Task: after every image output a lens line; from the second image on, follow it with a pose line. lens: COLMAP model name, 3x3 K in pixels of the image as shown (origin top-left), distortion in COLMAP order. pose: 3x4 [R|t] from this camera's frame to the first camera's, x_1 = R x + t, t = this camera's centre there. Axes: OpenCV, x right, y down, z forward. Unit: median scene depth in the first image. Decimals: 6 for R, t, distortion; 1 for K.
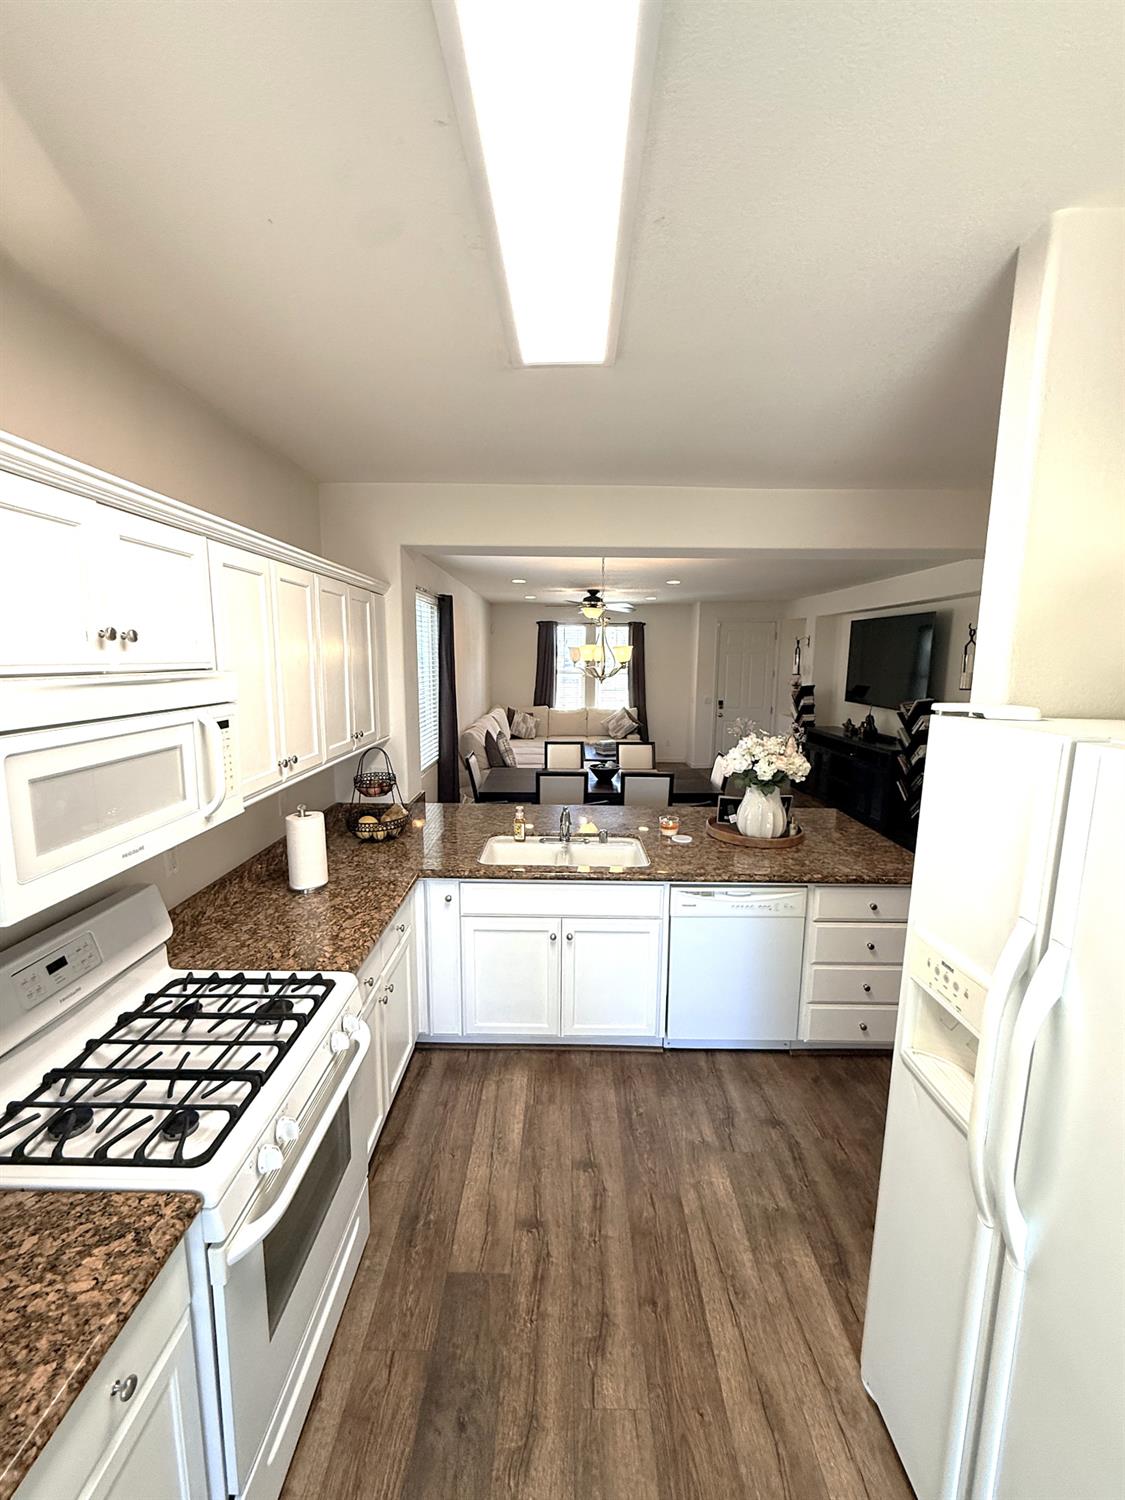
lens RADIAL K [[597.6, 0, 562.5], [0, 597.6, 750.0], [0, 0, 1]] dist [-0.000650, -0.000347]
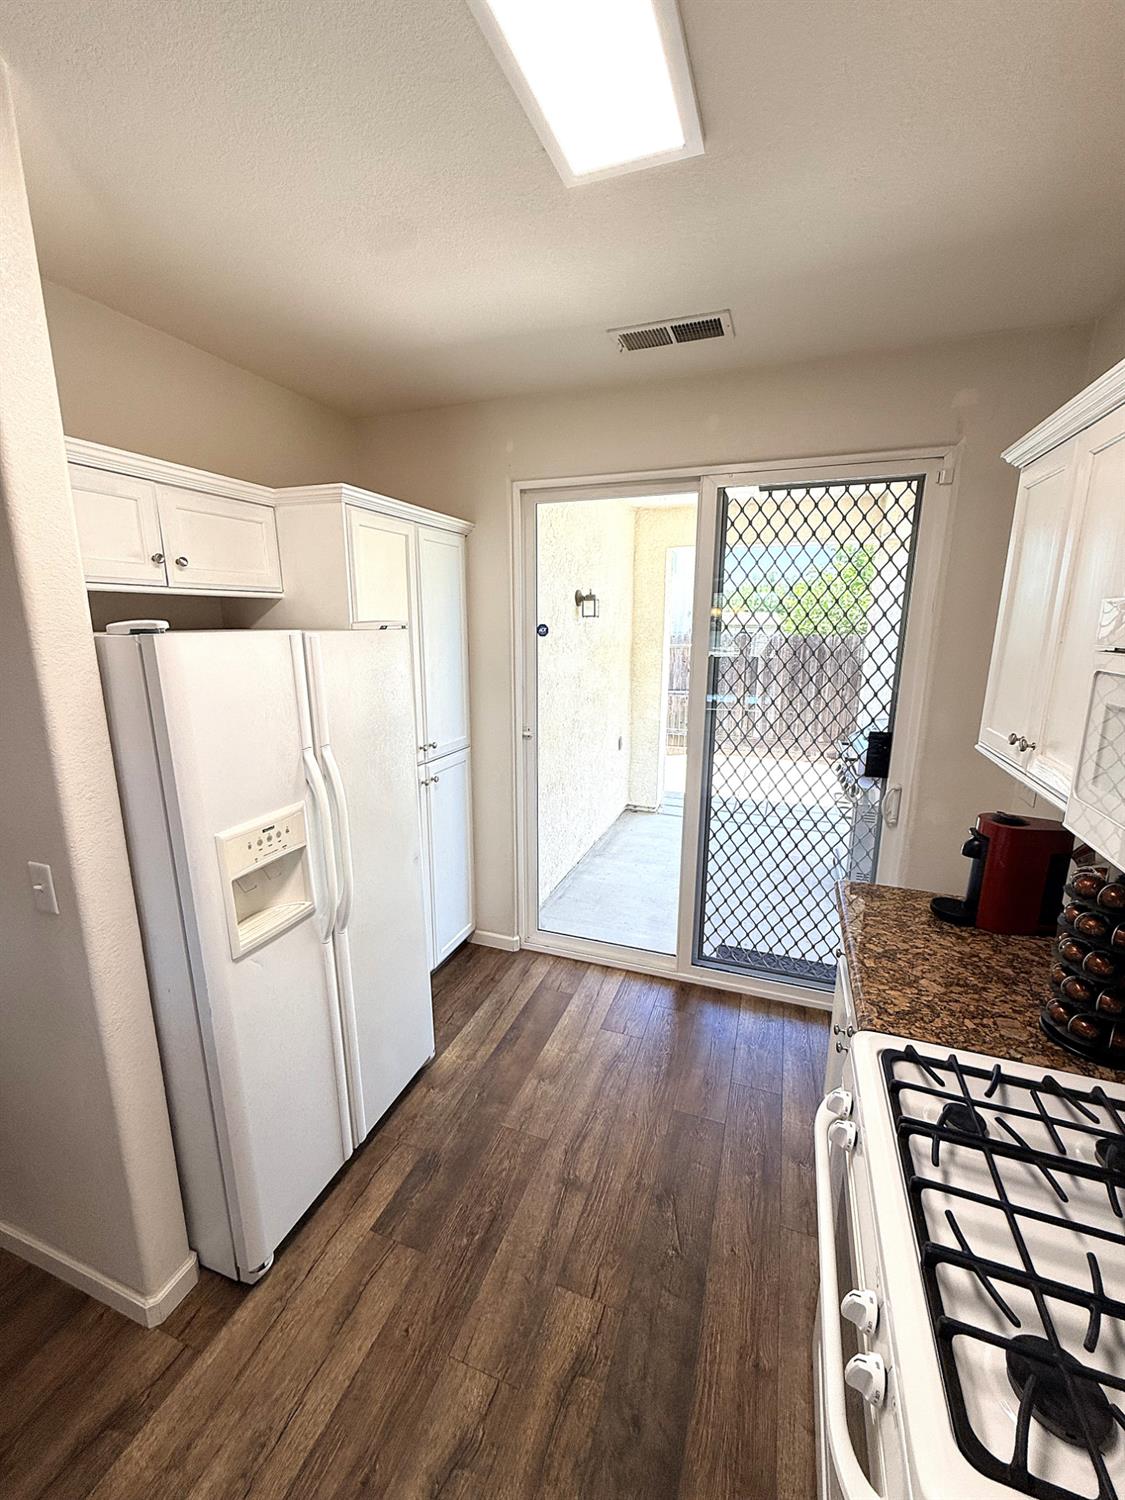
lens RADIAL K [[610.6, 0, 559.0], [0, 610.6, 755.7], [0, 0, 1]] dist [-0.001597, -0.000558]
pose [[-0.938011, -0.090255, 0.334649, -0.273256], [0.038486, 0.932410, 0.359347, -0.173554], [-0.344463, 0.349950, -0.871137, 1.471268]]
